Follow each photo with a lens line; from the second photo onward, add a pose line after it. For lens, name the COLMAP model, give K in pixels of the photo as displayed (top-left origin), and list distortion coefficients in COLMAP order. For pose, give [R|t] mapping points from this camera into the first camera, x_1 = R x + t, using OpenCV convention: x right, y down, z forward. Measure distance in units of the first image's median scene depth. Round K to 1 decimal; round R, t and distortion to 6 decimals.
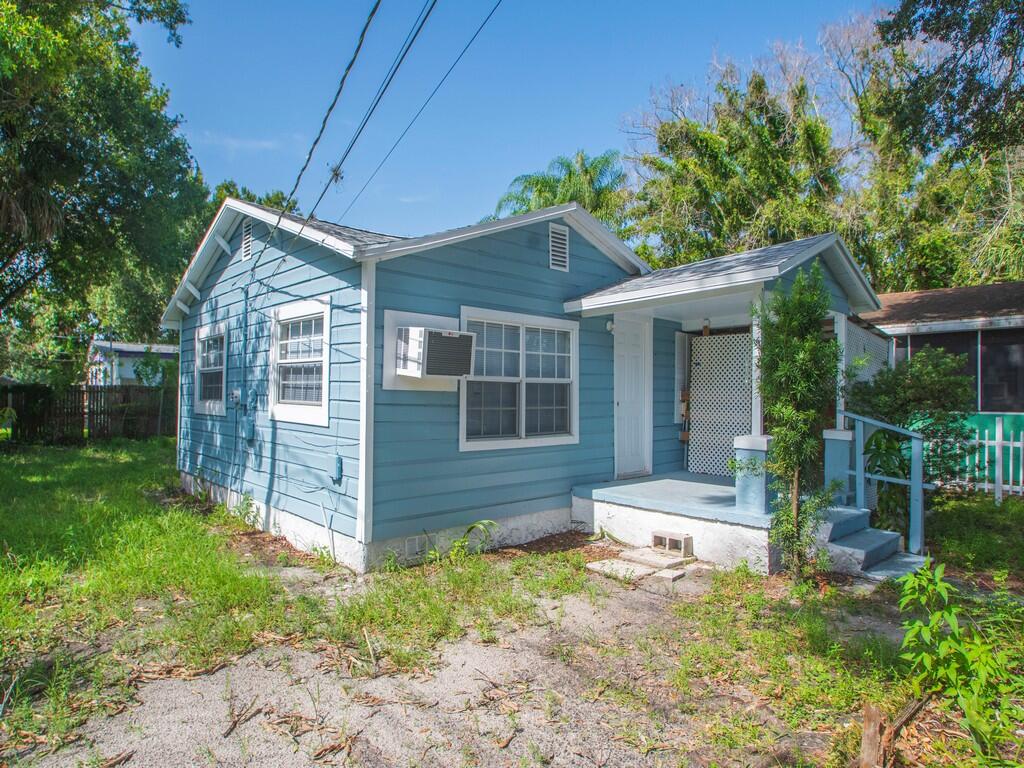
lens RADIAL K [[608.8, 0, 504.4], [0, 608.8, 391.7], [0, 0, 1]] dist [-0.015474, -0.003978]
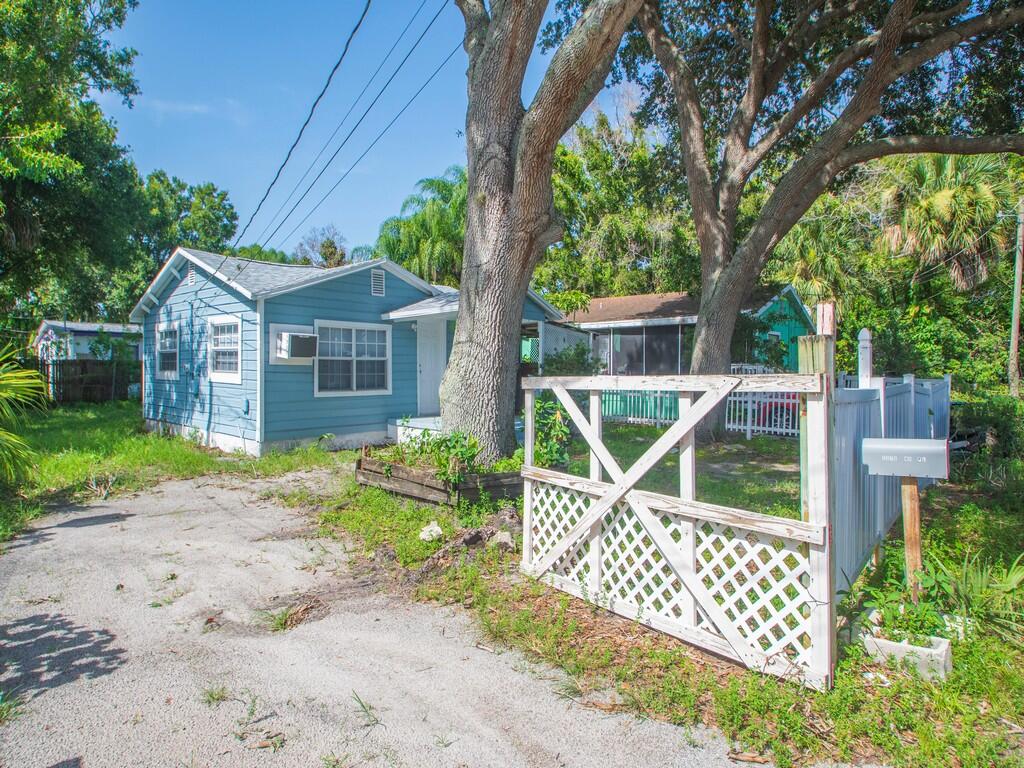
lens RADIAL K [[608.1, 0, 512.0], [0, 608.1, 384.0], [0, 0, 1]] dist [-0.019913, -0.002032]
pose [[0.994612, -0.005583, 0.103518, 0.276794], [0.001963, 0.999384, 0.035041, -0.005659], [-0.103650, -0.034649, 0.994010, -0.751953]]
